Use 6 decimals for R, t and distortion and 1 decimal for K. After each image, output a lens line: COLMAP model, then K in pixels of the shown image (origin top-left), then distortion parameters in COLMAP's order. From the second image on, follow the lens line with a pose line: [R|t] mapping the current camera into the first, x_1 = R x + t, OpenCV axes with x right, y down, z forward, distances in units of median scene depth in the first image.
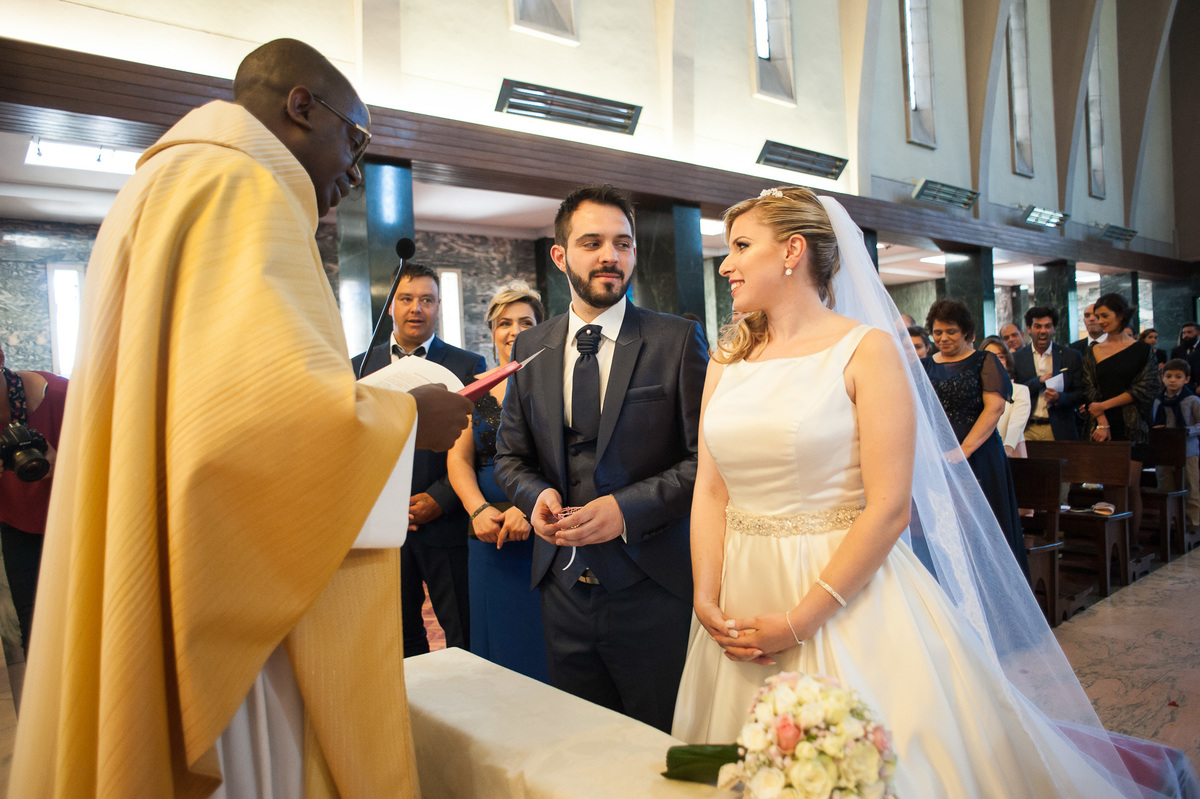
lens RADIAL K [[818.8, 0, 597.0], [0, 818.8, 411.7], [0, 0, 1]] dist [-0.086942, 0.072923]
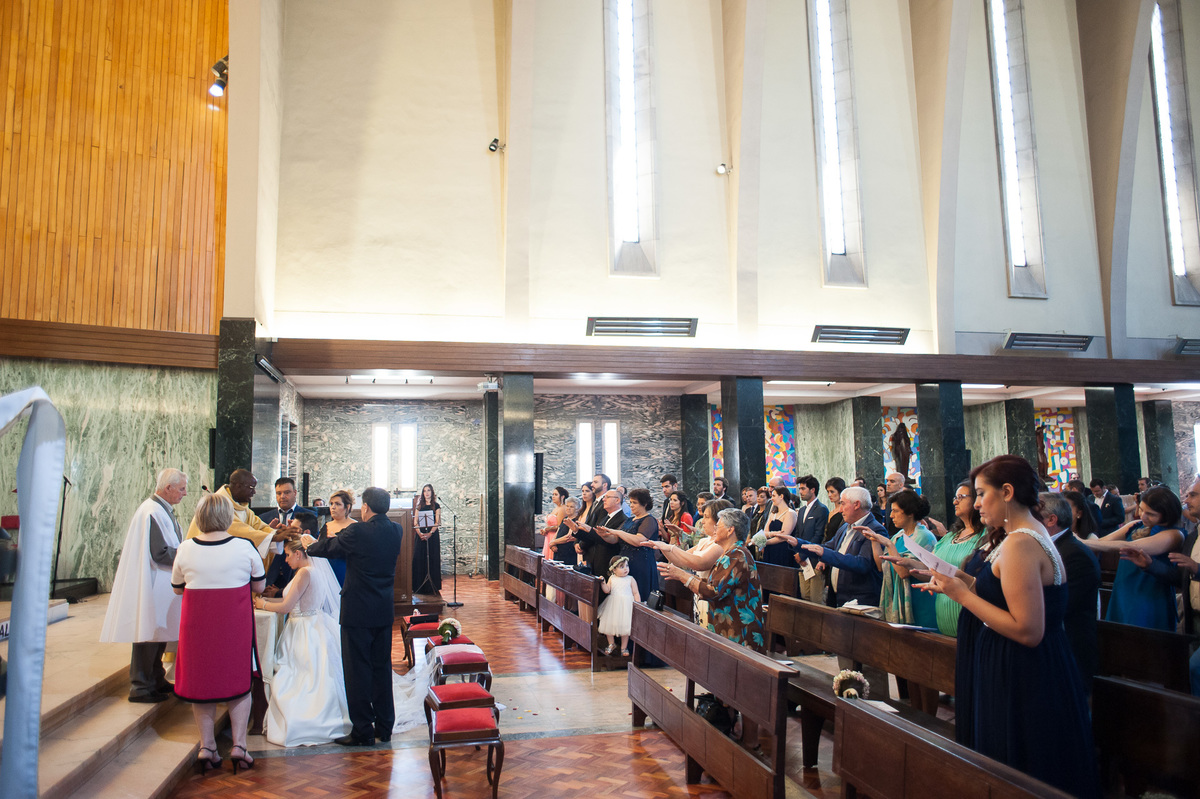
lens RADIAL K [[818.8, 0, 597.0], [0, 818.8, 411.7], [0, 0, 1]] dist [-0.086942, 0.072923]
pose [[0.897354, -0.007454, -0.441249, 0.428982], [-0.041523, 0.993996, -0.101236, -0.042157], [0.439354, 0.109166, 0.891656, -0.296647]]
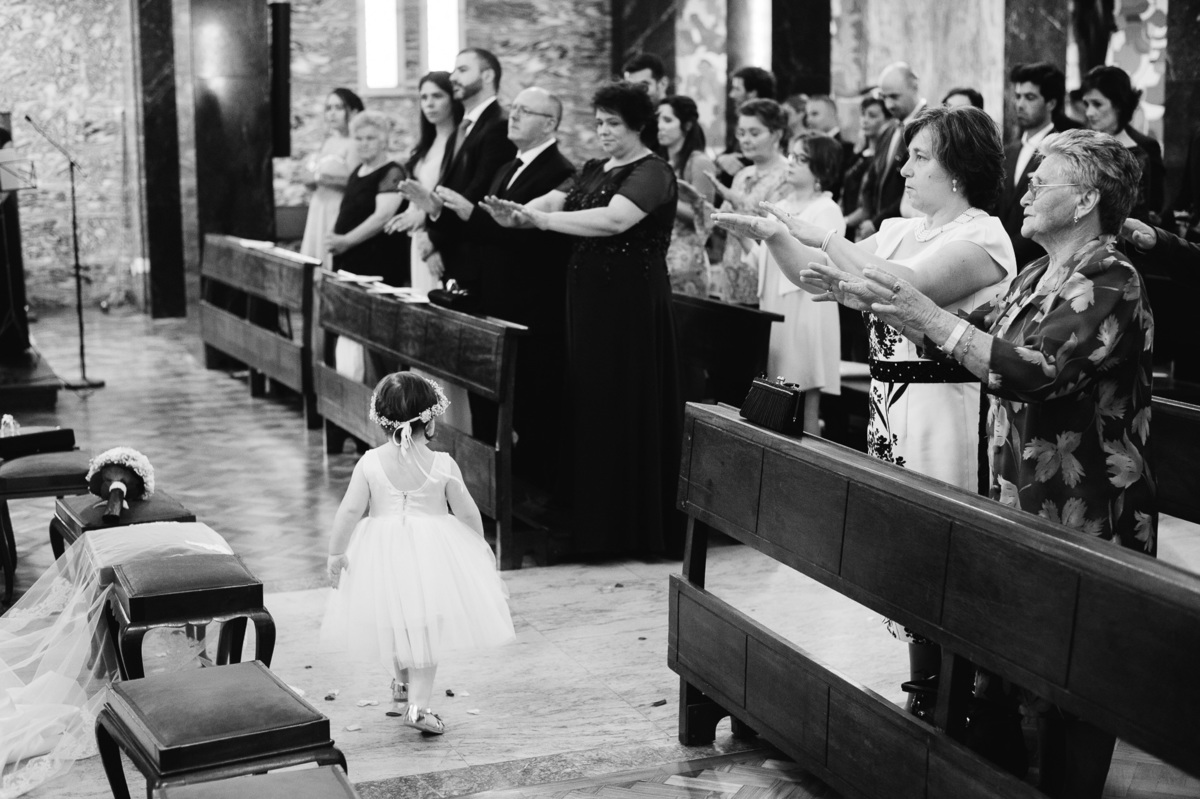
lens RADIAL K [[1763.9, 0, 600.0], [0, 1763.9, 399.5], [0, 0, 1]] dist [-0.101173, 0.037532]
pose [[0.950699, 0.091582, -0.296285, 0.325795], [-0.048542, 0.987569, 0.149500, -0.033914], [0.306294, -0.127747, 0.943326, -0.190605]]
